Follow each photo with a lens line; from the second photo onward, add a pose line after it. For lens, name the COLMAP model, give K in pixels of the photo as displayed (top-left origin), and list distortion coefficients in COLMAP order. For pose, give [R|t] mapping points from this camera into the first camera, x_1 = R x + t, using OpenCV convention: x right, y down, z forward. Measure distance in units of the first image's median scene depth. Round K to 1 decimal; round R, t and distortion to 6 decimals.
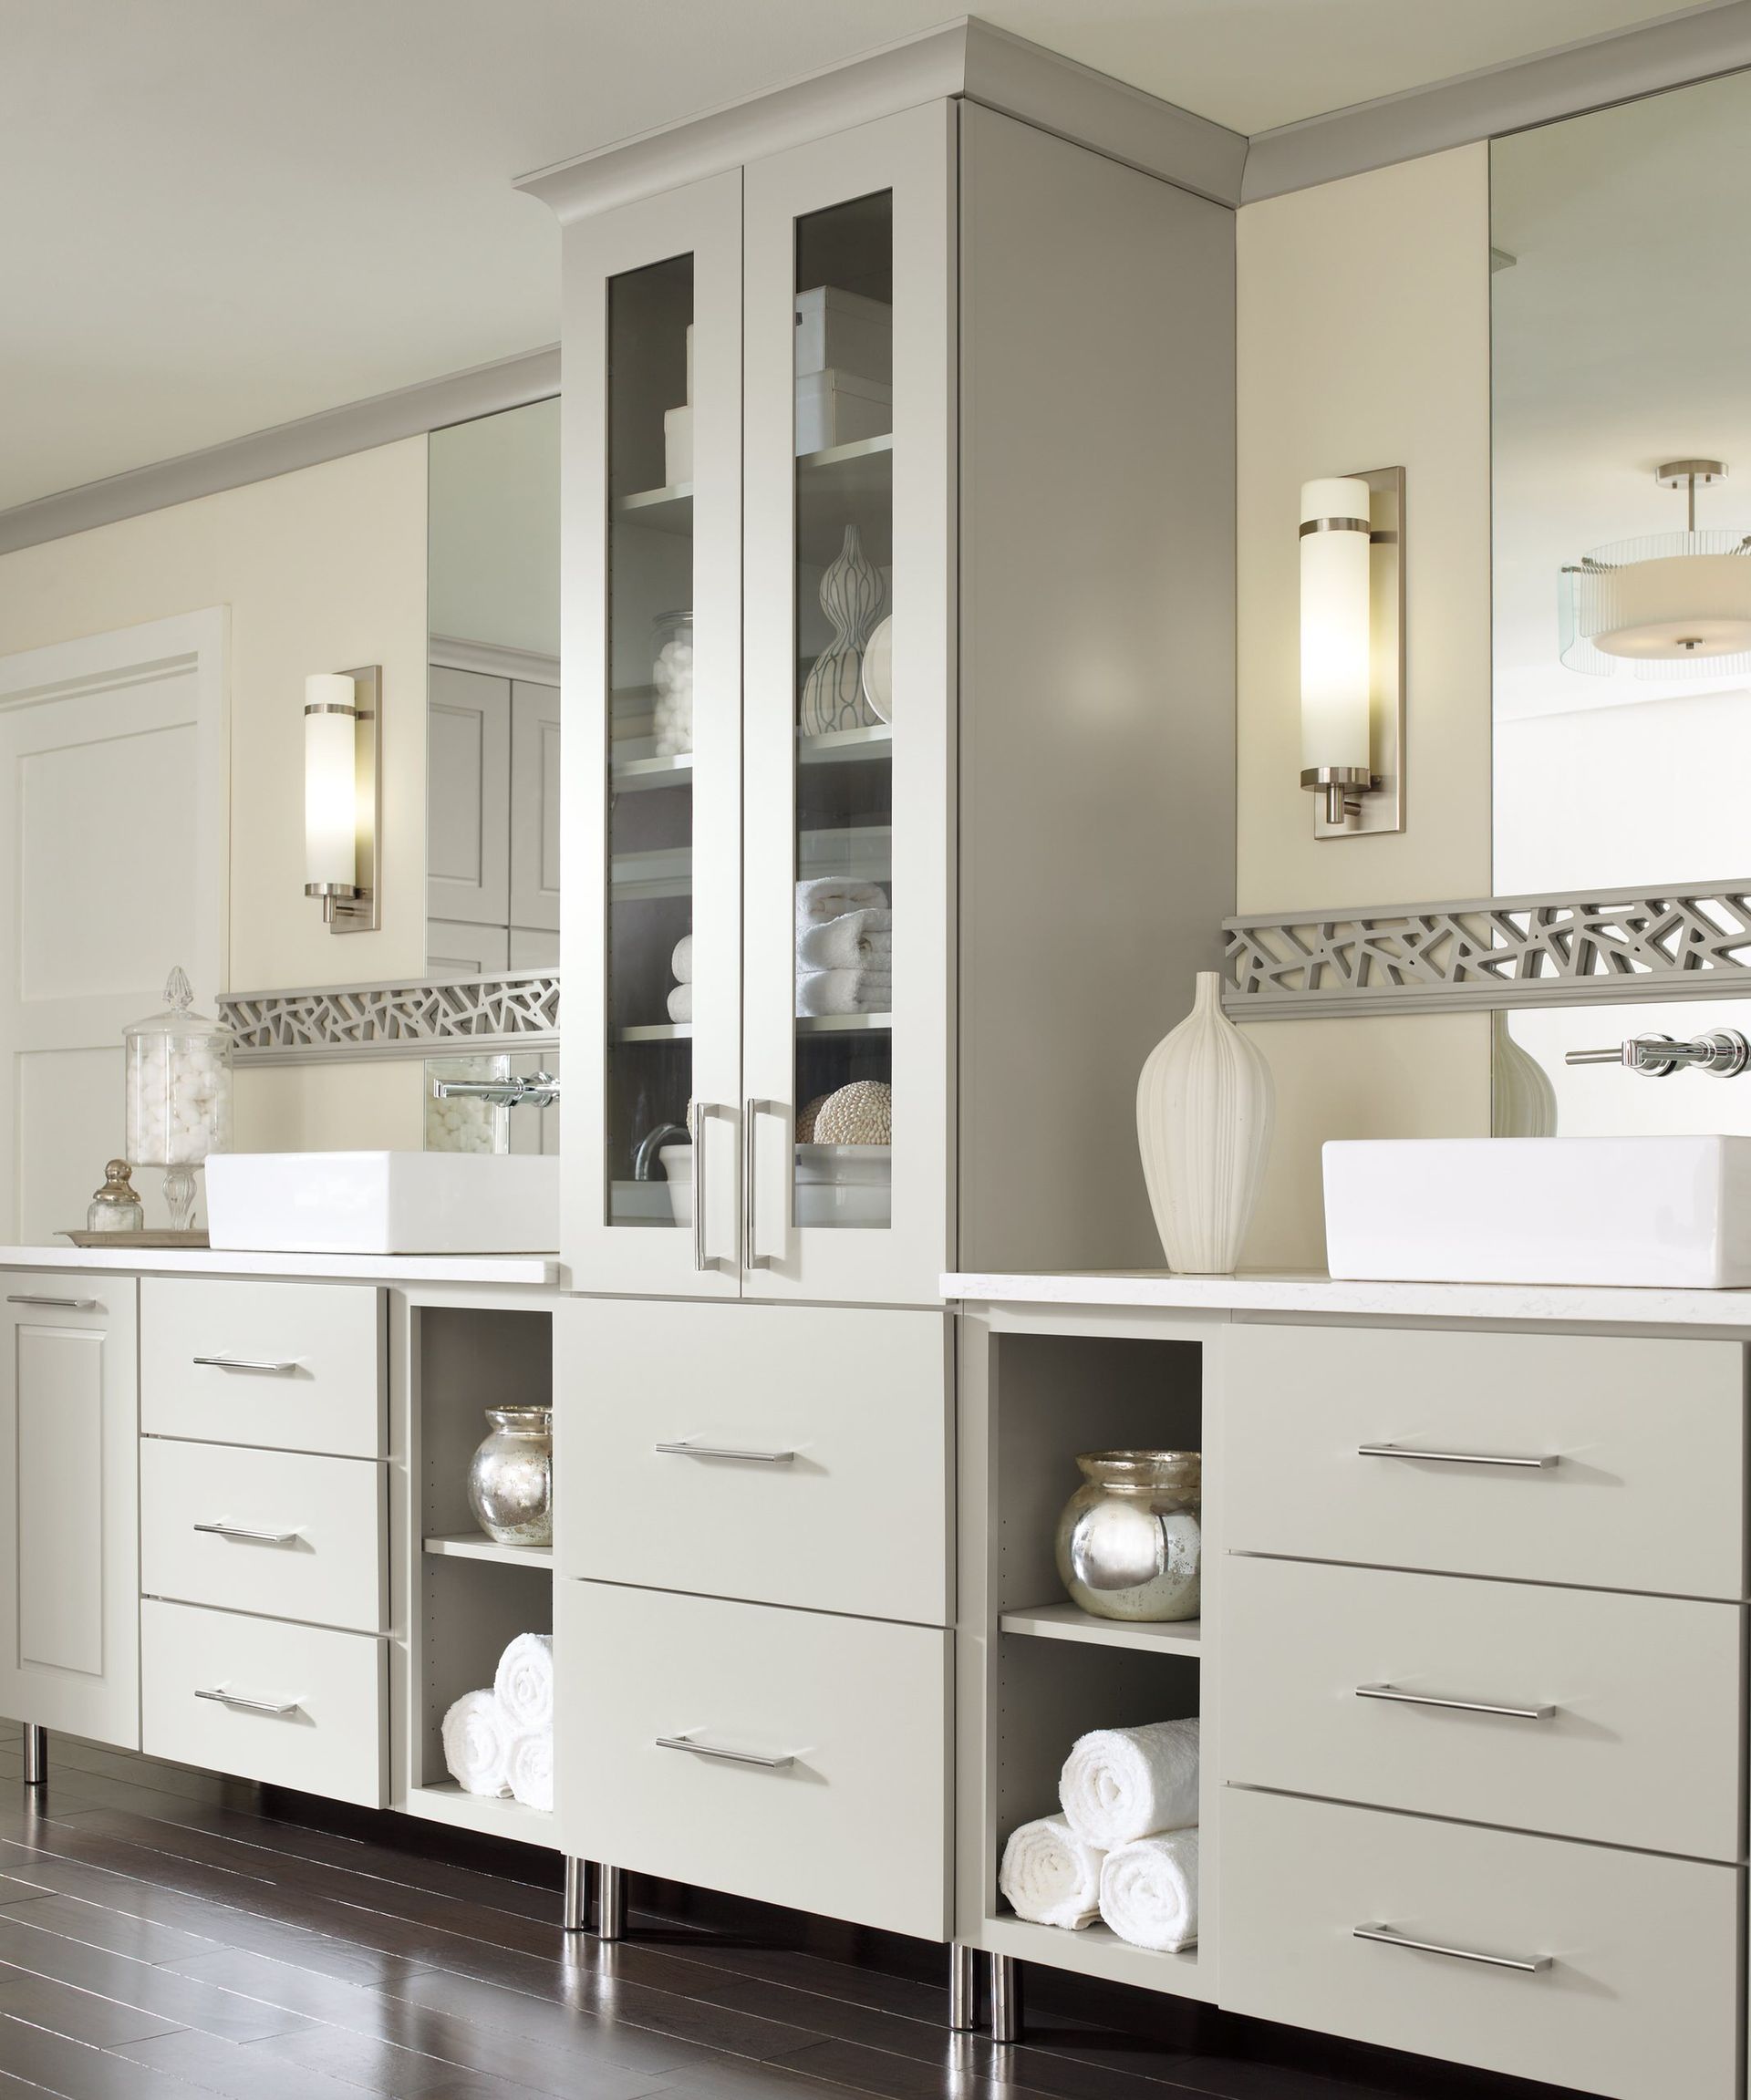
lens RADIAL K [[5343.9, 0, 875.5], [0, 5343.9, 1050.0], [0, 0, 1]] dist [-0.437332, 0.205967]
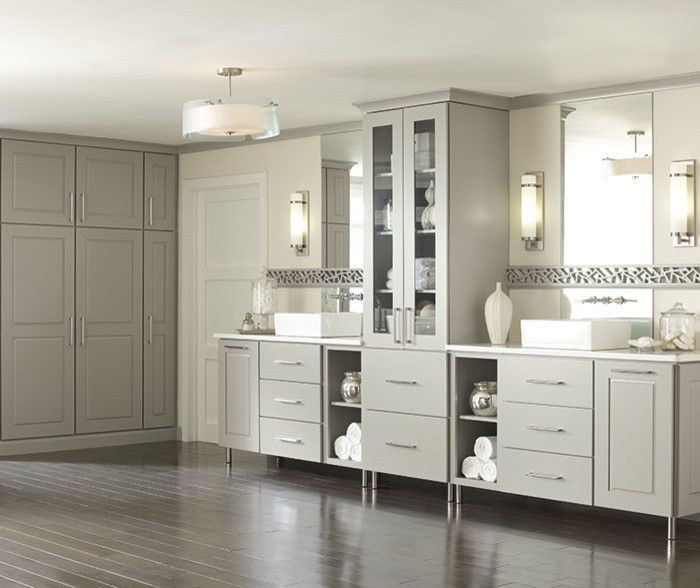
lens RADIAL K [[1331.8, 0, 350.0], [0, 1331.8, 294.0], [0, 0, 1]] dist [-0.229571, 0.008722]
pose [[0.998219, -0.001870, -0.059623, -0.001993], [0.002377, 0.999962, 0.008430, -0.011609], [0.059605, -0.008557, 0.998185, -0.169600]]
